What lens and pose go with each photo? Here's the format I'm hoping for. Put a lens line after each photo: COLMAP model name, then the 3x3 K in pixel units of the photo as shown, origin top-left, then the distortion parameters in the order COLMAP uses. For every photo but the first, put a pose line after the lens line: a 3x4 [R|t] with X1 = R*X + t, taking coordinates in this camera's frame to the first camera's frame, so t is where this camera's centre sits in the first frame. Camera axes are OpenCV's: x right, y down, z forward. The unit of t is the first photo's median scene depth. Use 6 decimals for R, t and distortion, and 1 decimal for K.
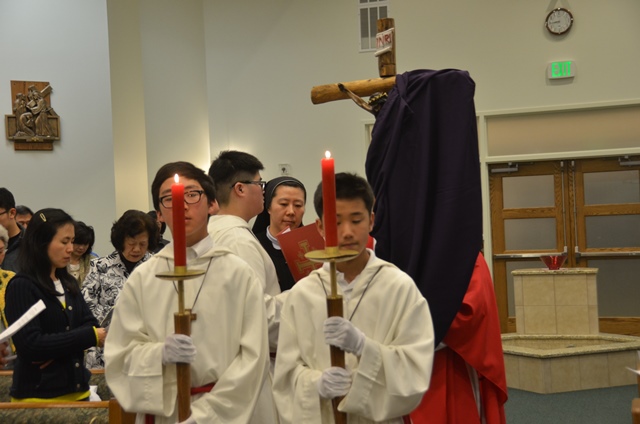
lens RADIAL K [[1119.3, 0, 320.0], [0, 1119.3, 212.0], [0, 0, 1]] dist [-0.001171, 7.787549]
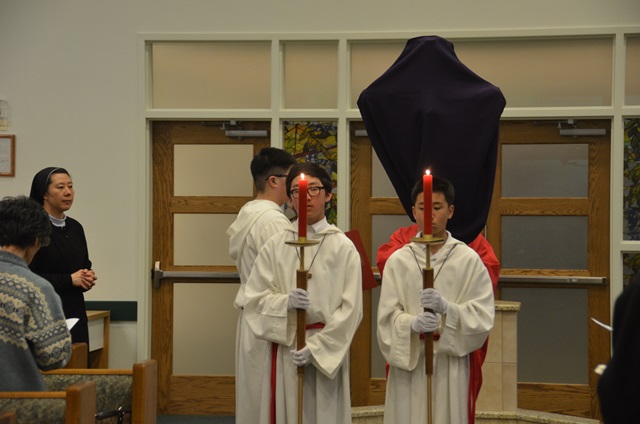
lens RADIAL K [[1934.5, 0, 320.0], [0, 1934.5, 212.0], [0, 0, 1]] dist [1.850137, 0.285600]
pose [[0.989929, 0.041598, 0.135312, -0.430249], [-0.042746, 0.999070, 0.005587, -0.000283], [-0.134954, -0.011314, 0.990787, -1.388024]]
